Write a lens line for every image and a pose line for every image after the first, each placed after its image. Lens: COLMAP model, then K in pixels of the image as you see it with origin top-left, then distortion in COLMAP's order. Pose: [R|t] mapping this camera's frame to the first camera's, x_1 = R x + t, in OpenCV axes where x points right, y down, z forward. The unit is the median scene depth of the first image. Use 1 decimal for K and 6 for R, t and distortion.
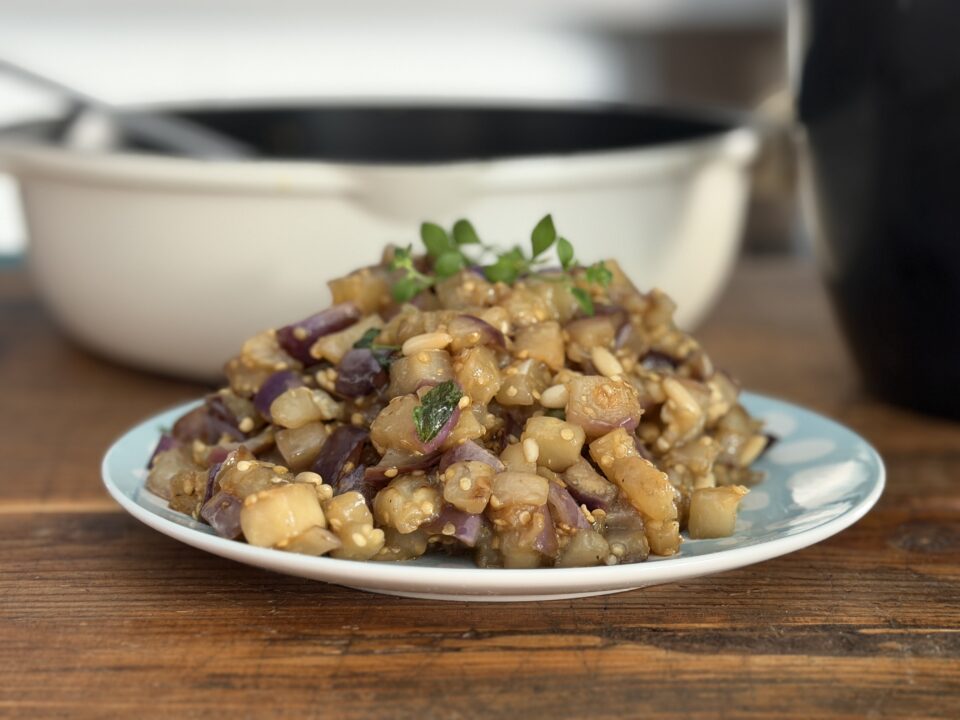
lens RADIAL K [[1639.5, 0, 480.0], [0, 1639.5, 360.0], [0, 0, 1]] dist [0.006205, 0.173217]
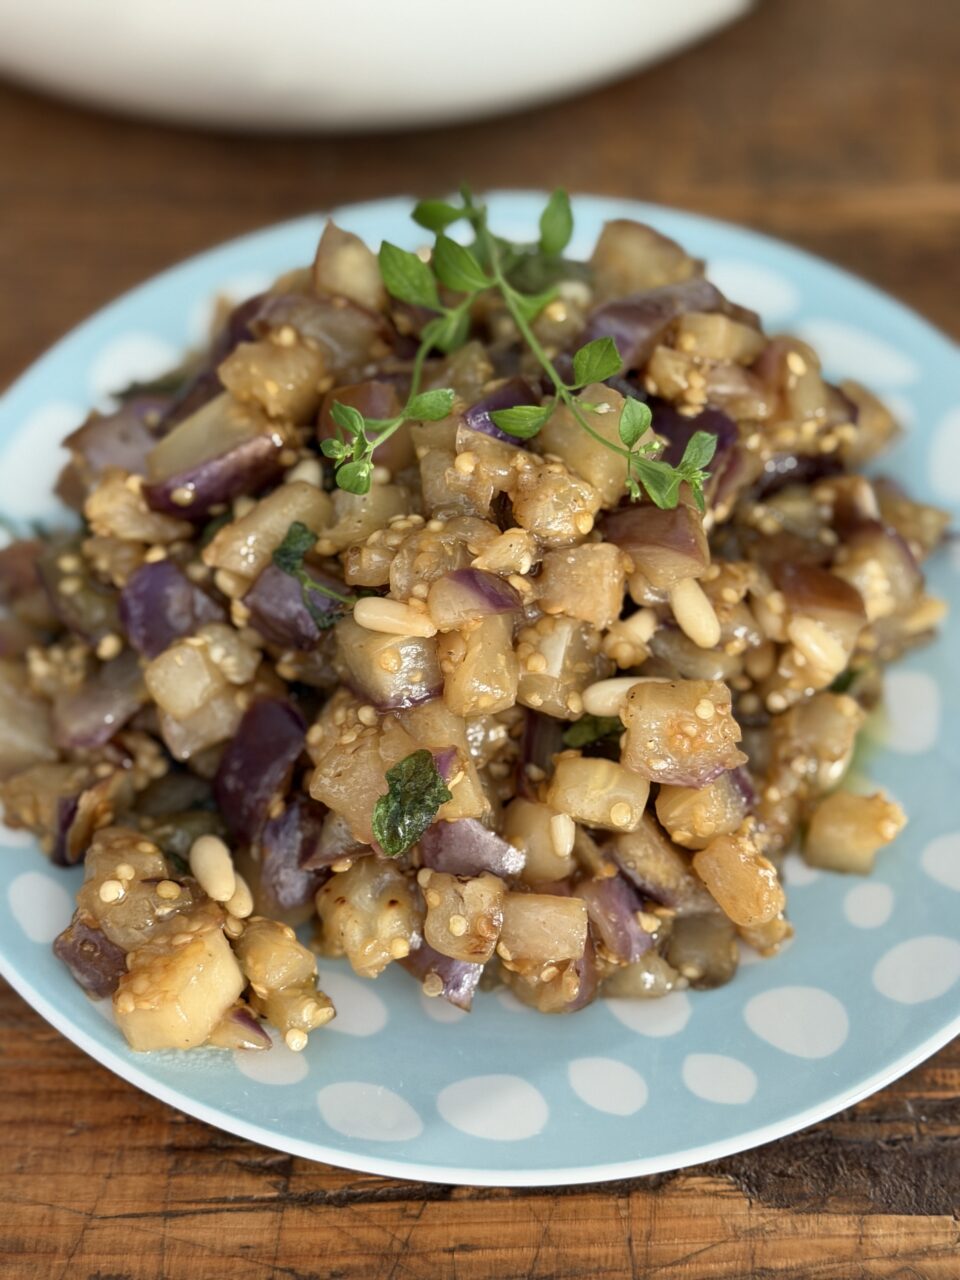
lens RADIAL K [[2186.1, 0, 480.0], [0, 2186.1, 640.0], [0, 0, 1]] dist [0.006205, 0.173217]
pose [[0.999872, 0.006452, -0.014644, 0.011114], [0.004428, 0.767818, 0.640653, -0.535173], [0.015377, -0.640636, 0.767691, 0.398210]]
